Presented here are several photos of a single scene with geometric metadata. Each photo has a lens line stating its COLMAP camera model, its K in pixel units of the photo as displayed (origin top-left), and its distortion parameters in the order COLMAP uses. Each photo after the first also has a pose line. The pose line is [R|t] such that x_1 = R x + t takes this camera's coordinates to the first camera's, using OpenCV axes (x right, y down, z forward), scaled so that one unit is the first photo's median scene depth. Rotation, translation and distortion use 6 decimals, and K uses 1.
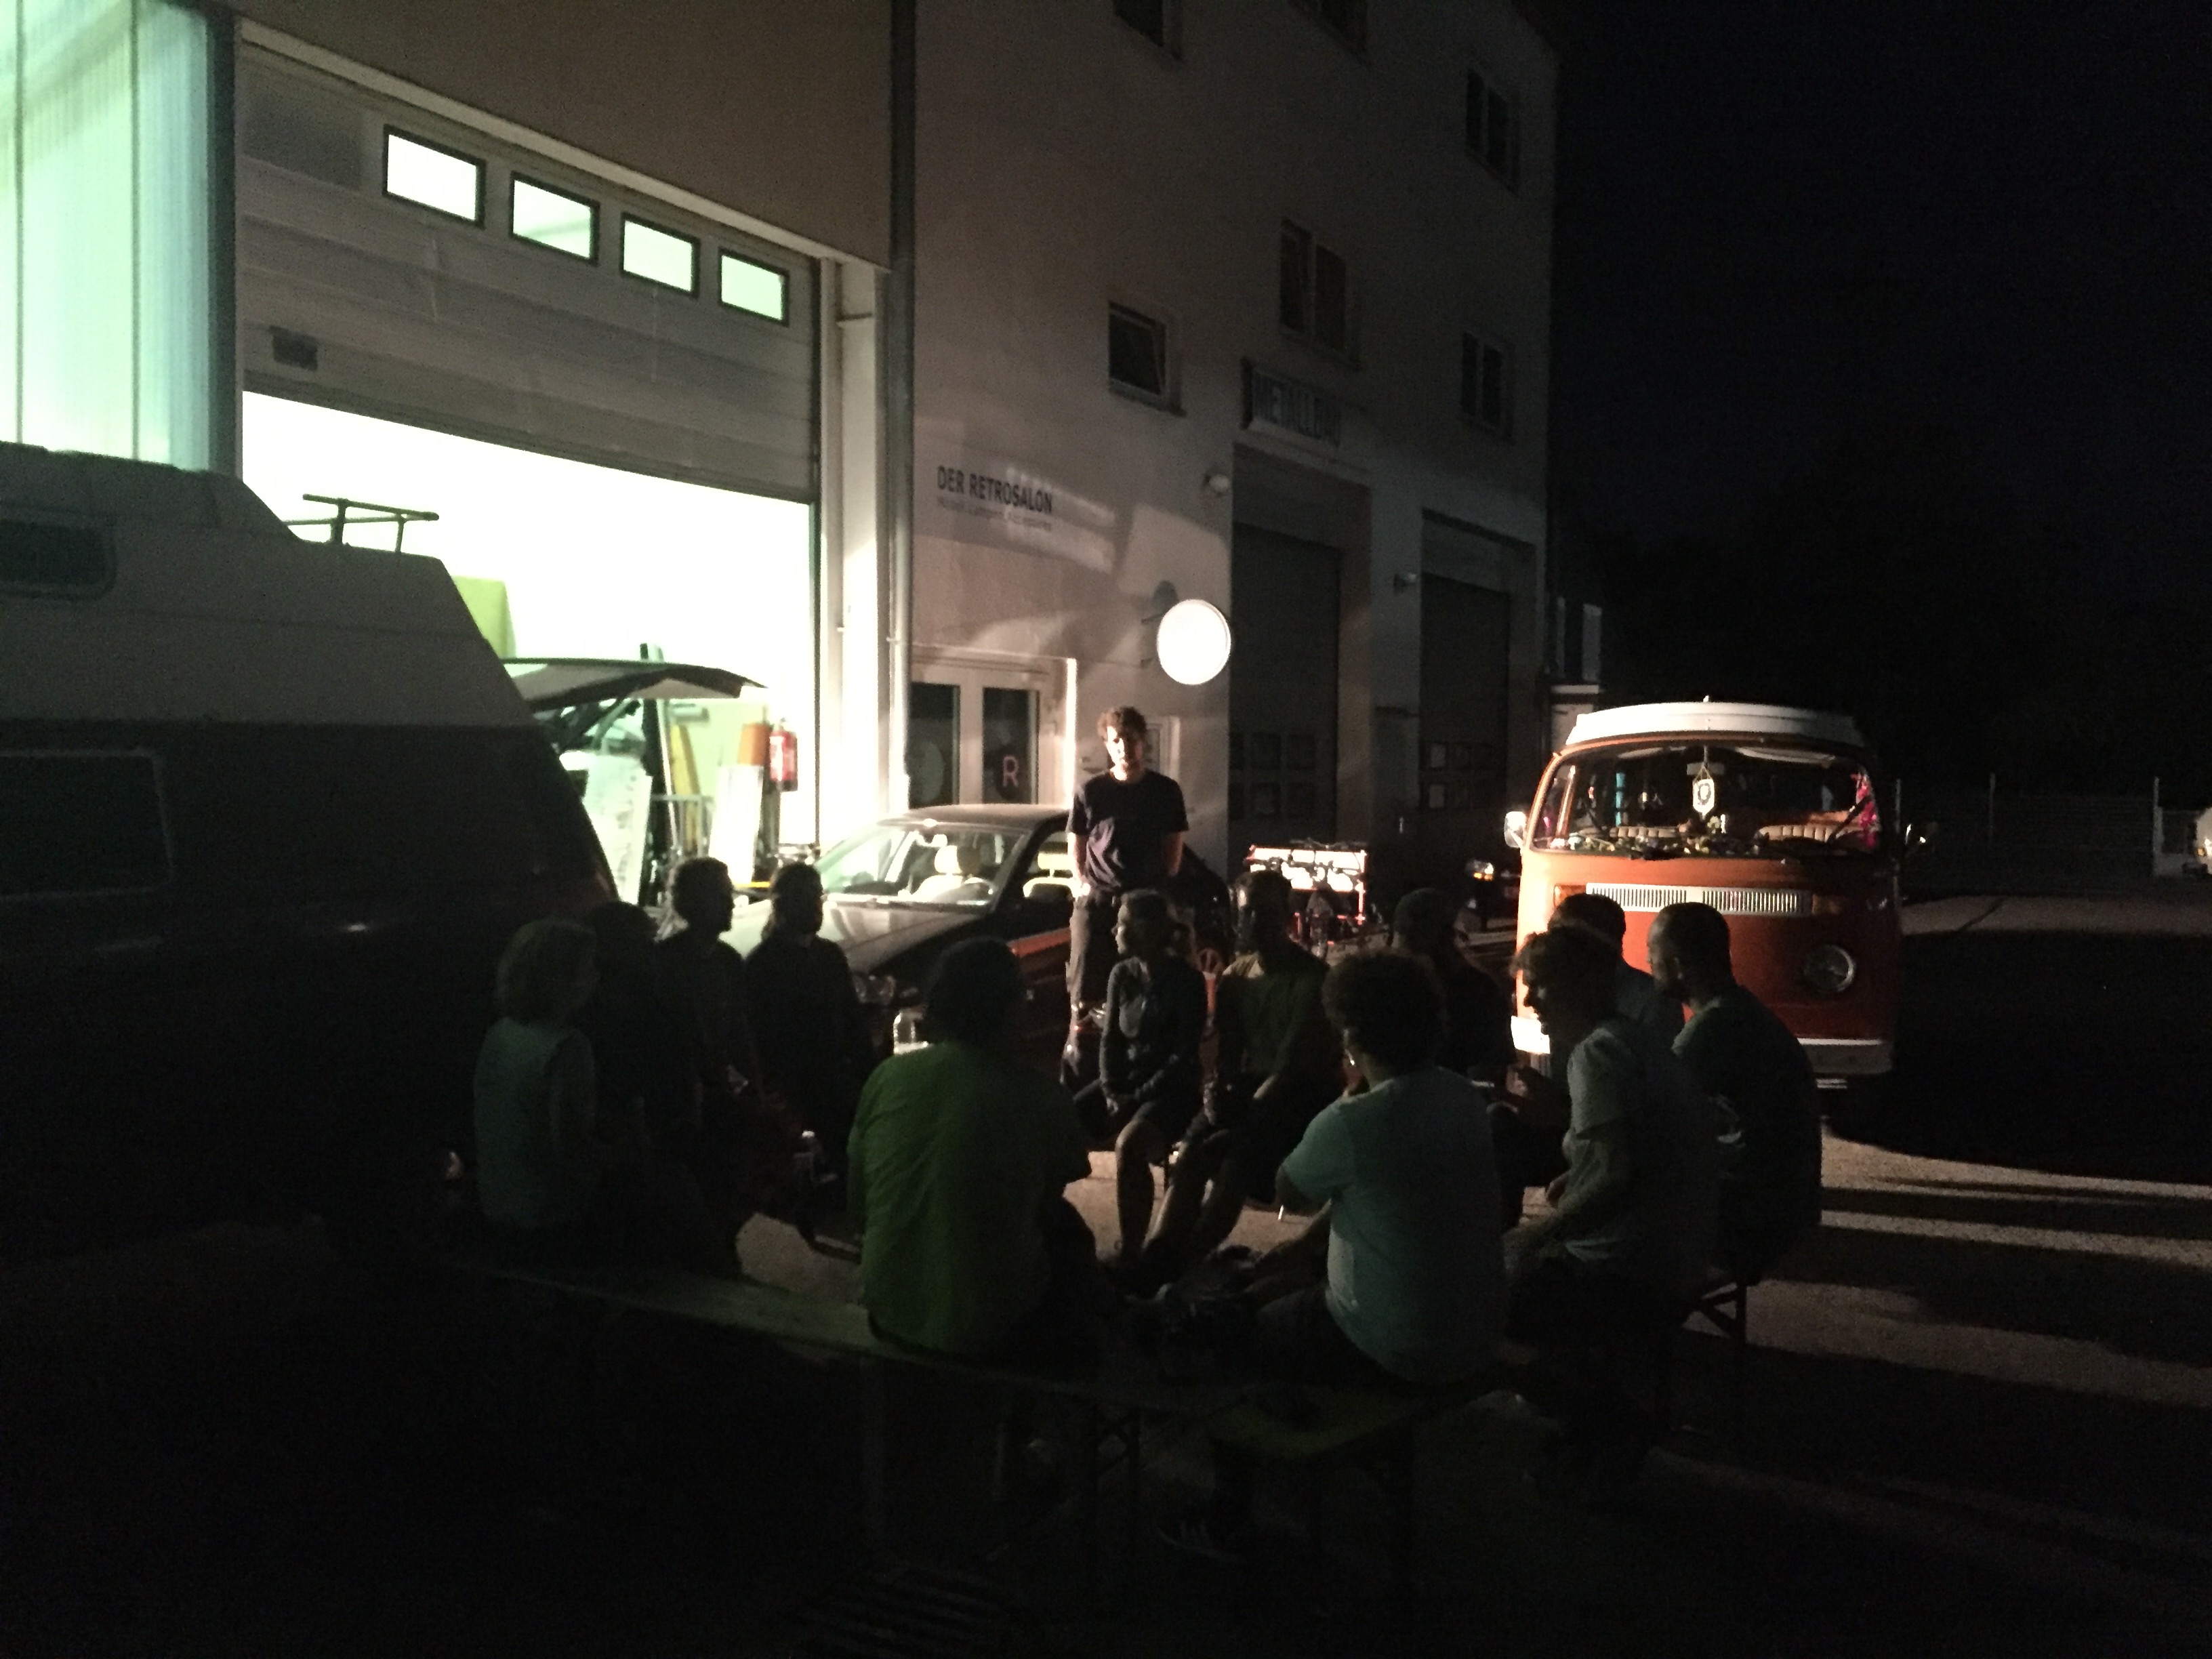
lens RADIAL K [[1886.2, 0, 1106.0], [0, 1886.2, 829.5], [0, 0, 1]] dist [0.083875, -0.111654]
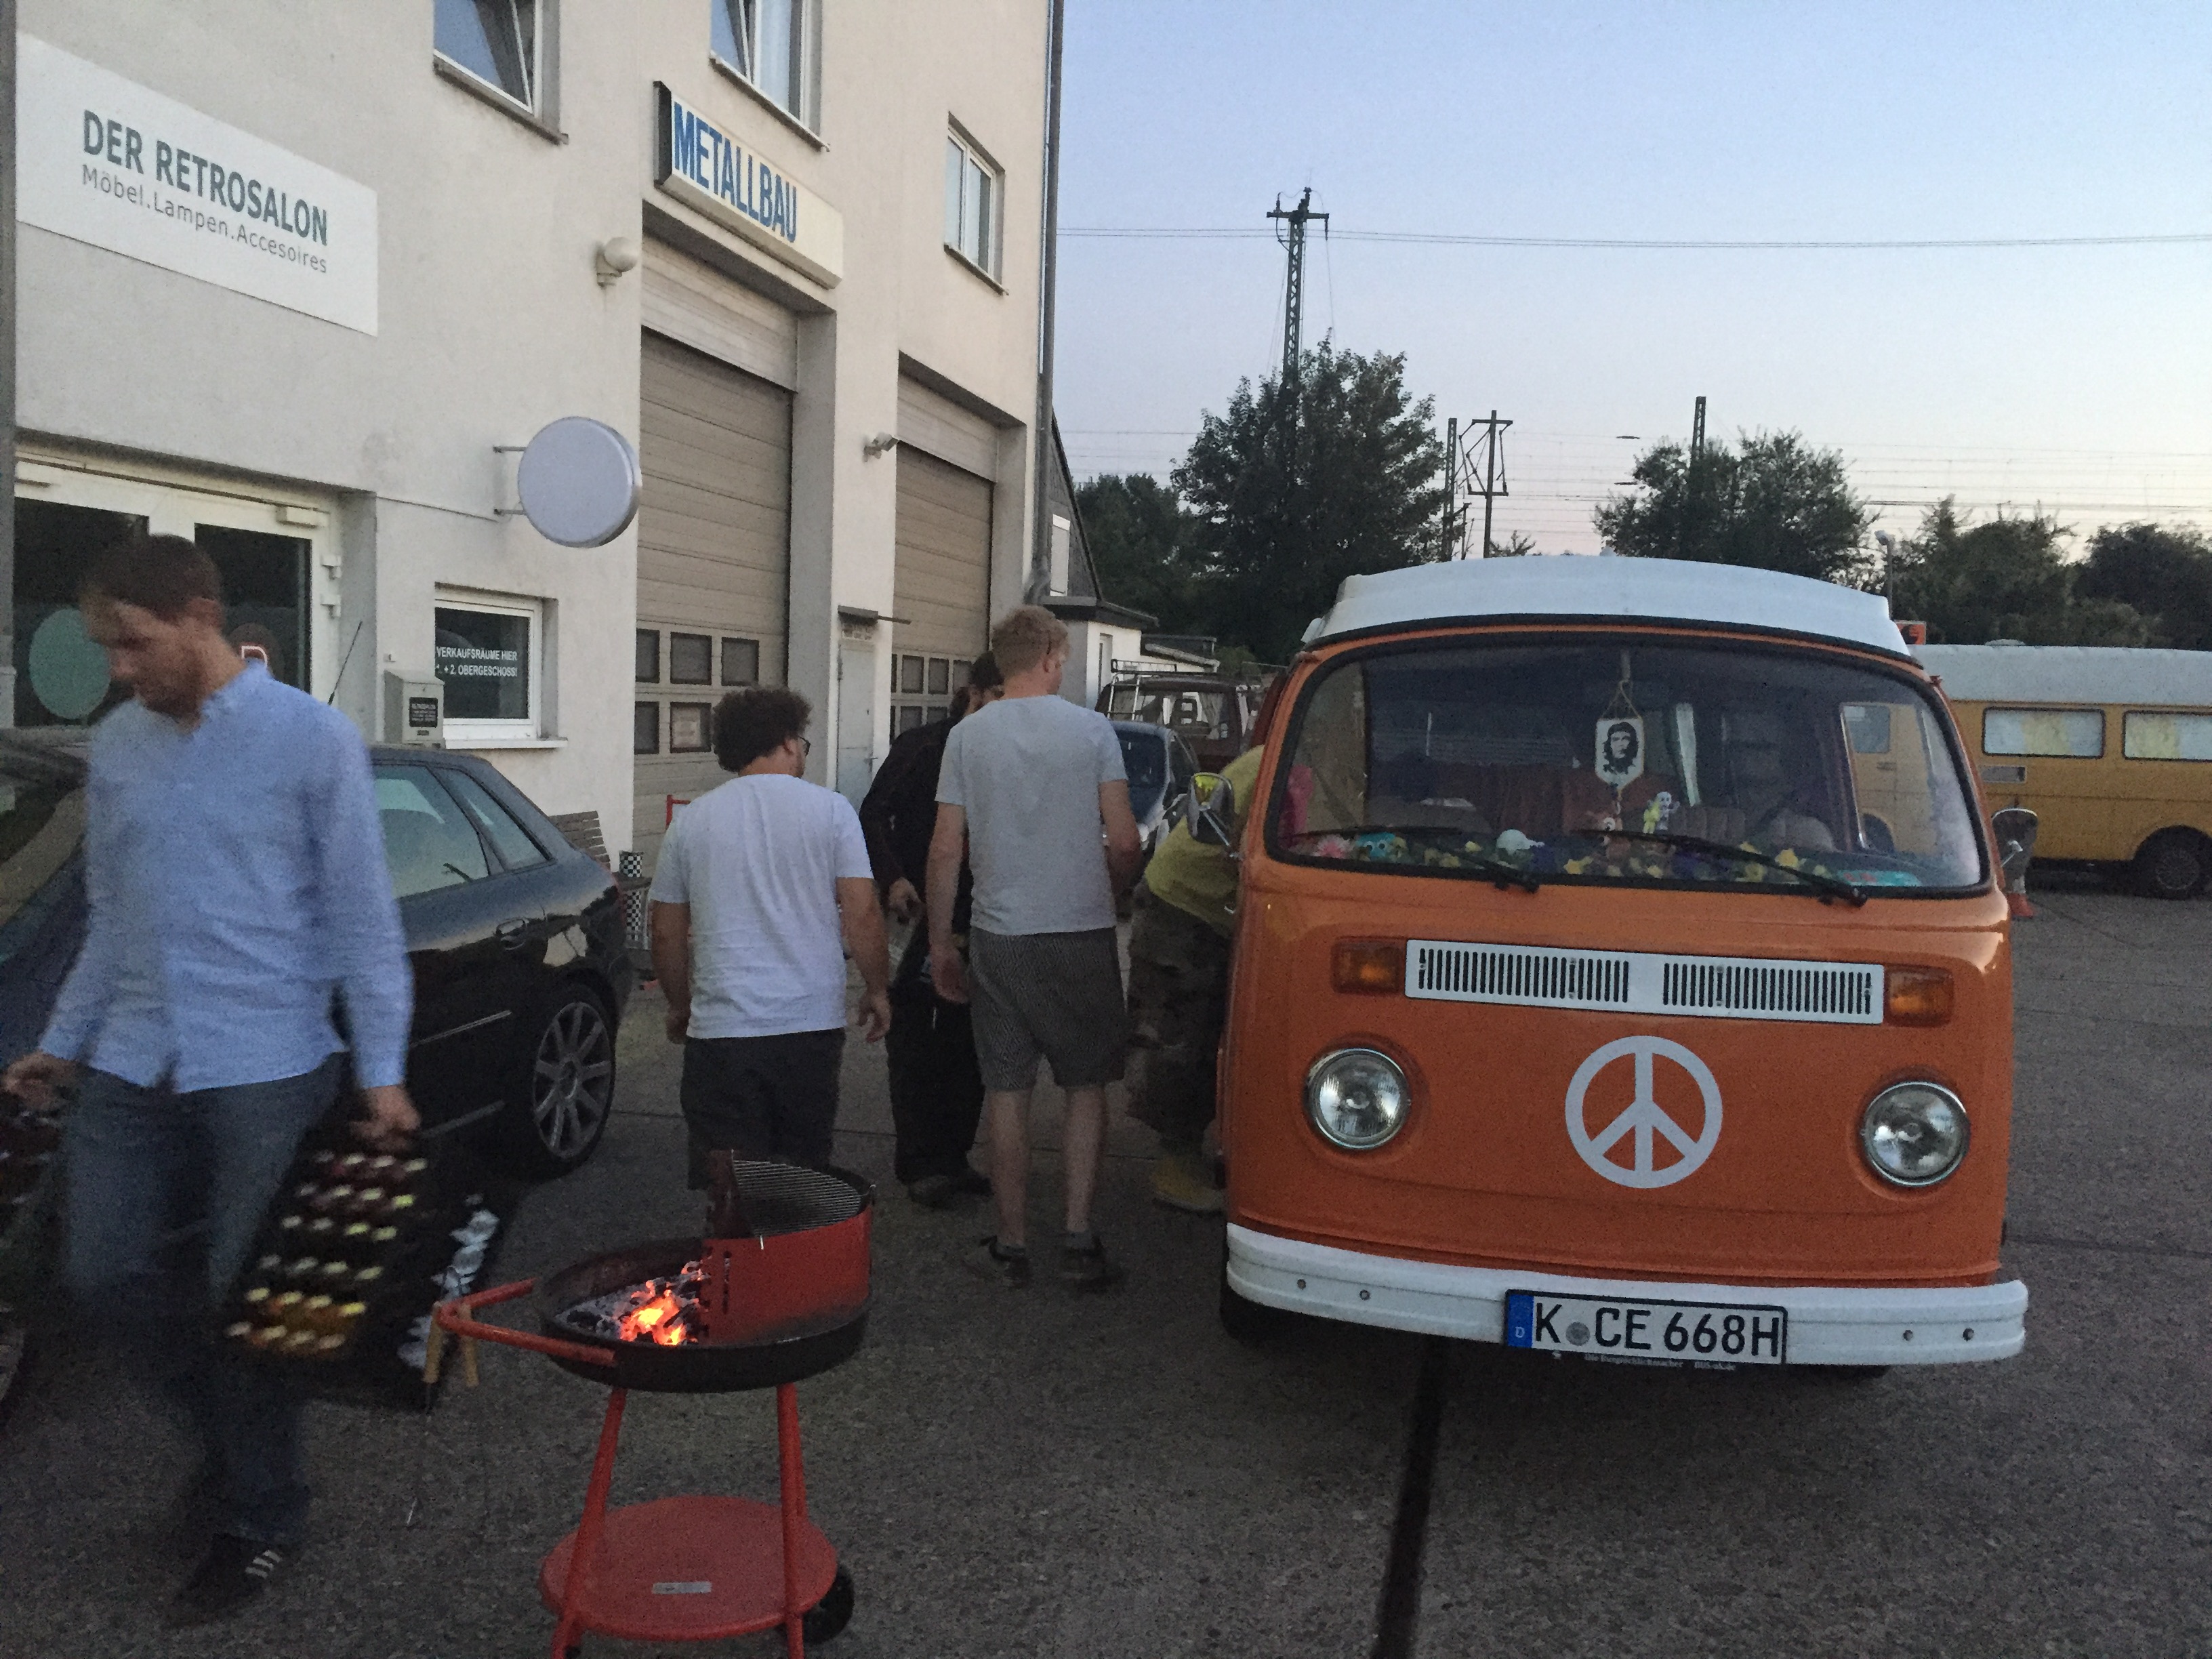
lens RADIAL K [[1886.2, 0, 1106.0], [0, 1886.2, 829.5], [0, 0, 1]] dist [0.083875, -0.111654]
pose [[0.955054, 0.006053, 0.296369, 0.031127], [-0.017877, 0.999148, 0.037200, -0.008214], [-0.295891, -0.040826, 0.954349, 0.360398]]
